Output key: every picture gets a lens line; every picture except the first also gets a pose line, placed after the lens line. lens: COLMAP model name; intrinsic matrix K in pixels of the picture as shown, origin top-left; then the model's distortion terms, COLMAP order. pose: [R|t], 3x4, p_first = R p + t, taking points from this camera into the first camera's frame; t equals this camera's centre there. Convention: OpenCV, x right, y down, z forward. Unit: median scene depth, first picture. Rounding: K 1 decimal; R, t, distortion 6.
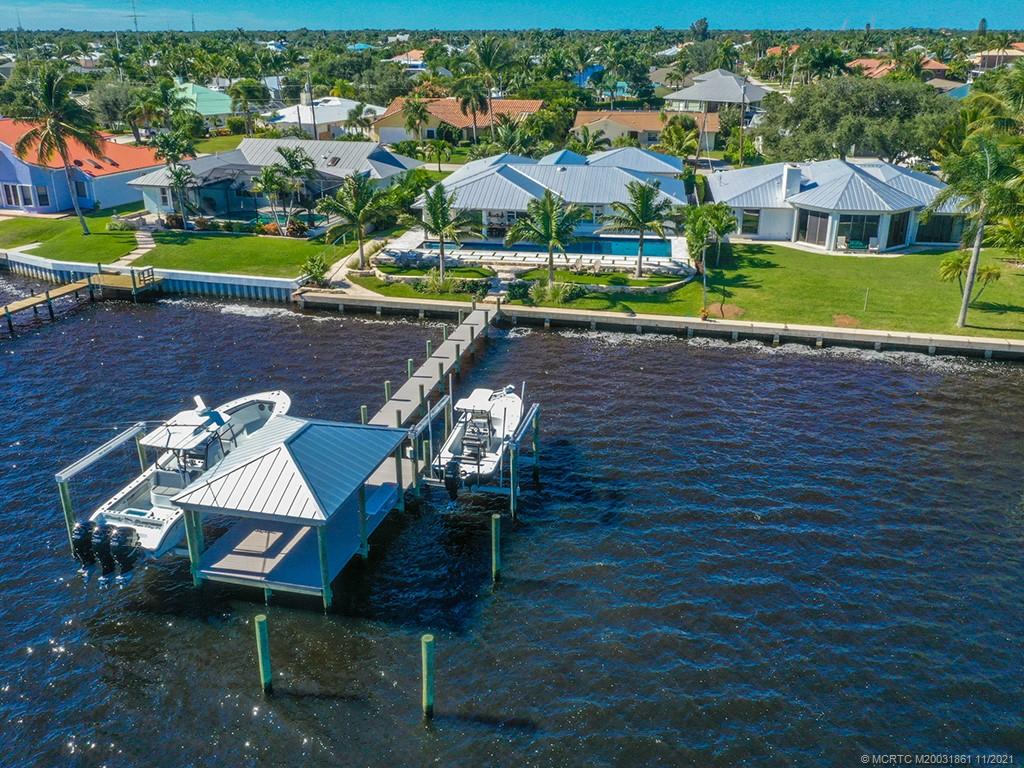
lens RADIAL K [[917.3, 0, 512.0], [0, 917.3, 384.0], [0, 0, 1]] dist [-0.009981, 0.008567]
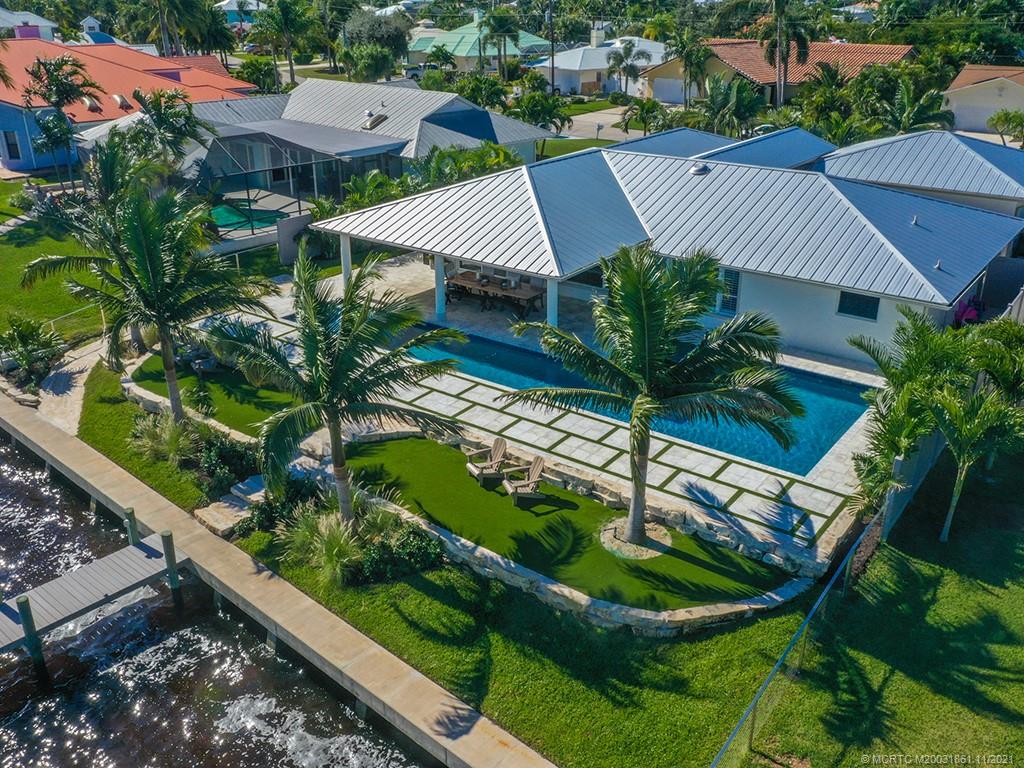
lens RADIAL K [[904.7, 0, 512.0], [0, 904.7, 384.0], [0, 0, 1]] dist [-0.010176, 0.008872]
pose [[0.879763, 0.186926, -0.437122, 0.224931], [-0.166672, 0.982373, 0.084643, -0.186849], [0.445239, -0.001610, 0.895410, 0.685074]]
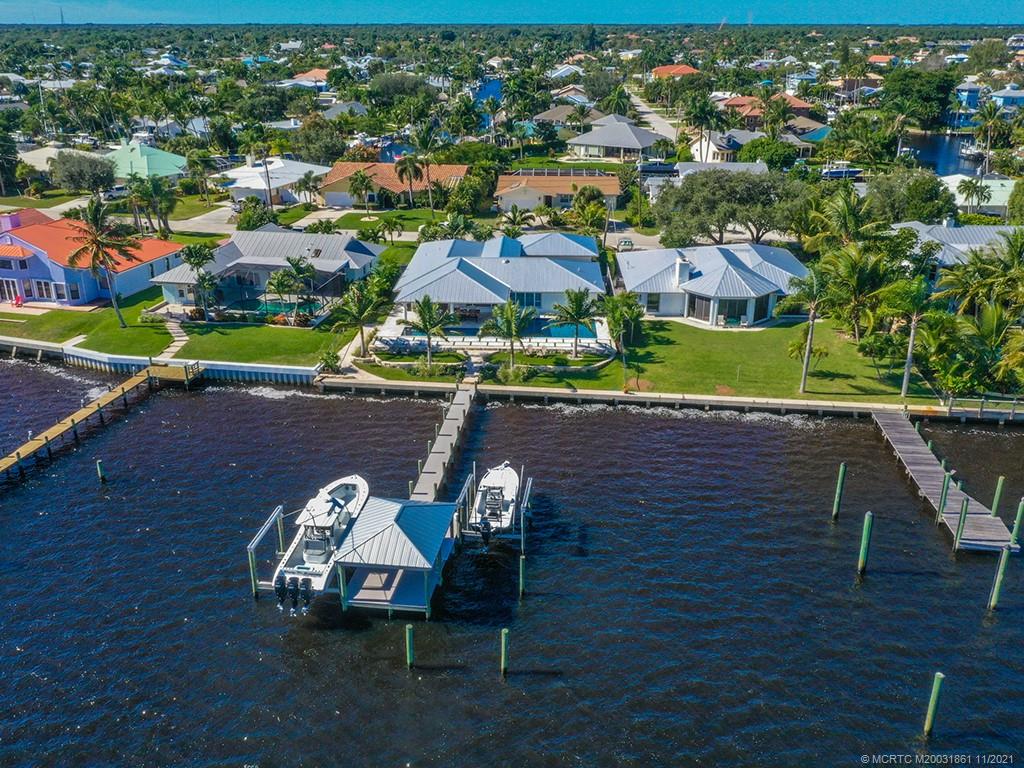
lens RADIAL K [[920.0, 0, 512.0], [0, 920.0, 384.0], [0, 0, 1]] dist [-0.007868, 0.009123]
pose [[0.993296, -0.040844, 0.108141, -0.100071], [0.040099, 0.999155, 0.009053, -0.091837], [-0.108419, -0.004656, 0.994094, -0.327762]]
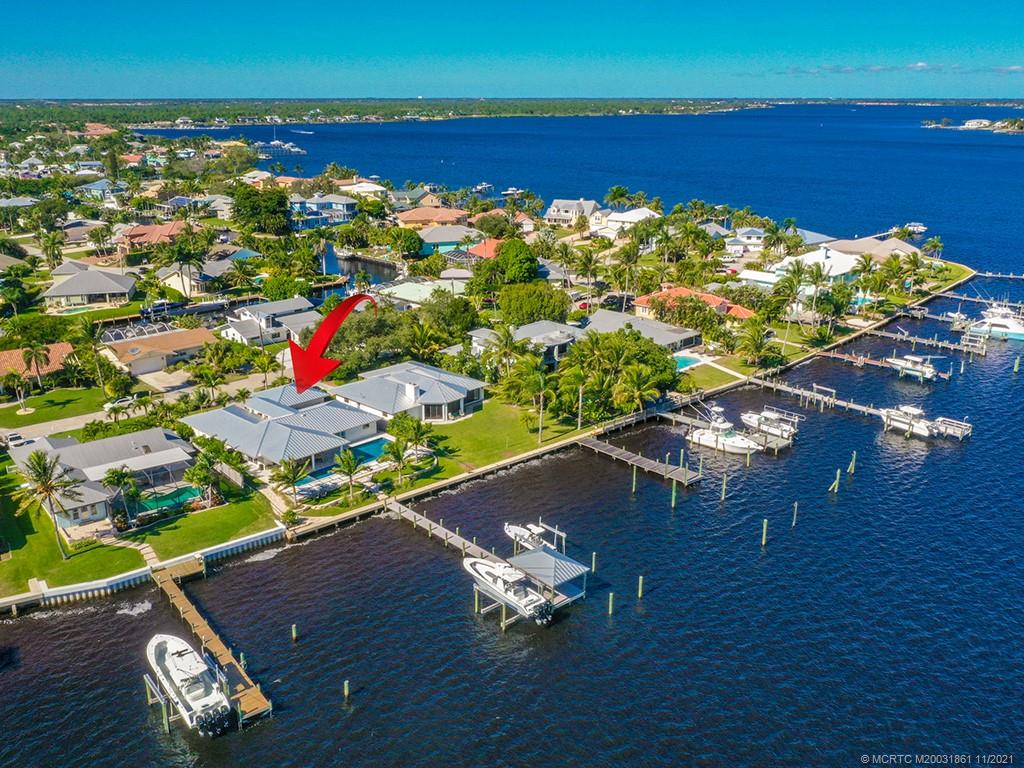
lens RADIAL K [[904.7, 0, 512.0], [0, 904.7, 384.0], [0, 0, 1]] dist [-0.010176, 0.008872]
pose [[0.572473, -0.246547, 0.781978, -1.254565], [0.292667, 0.952339, 0.086003, -0.389330], [-0.765912, 0.179625, 0.617344, -0.433443]]
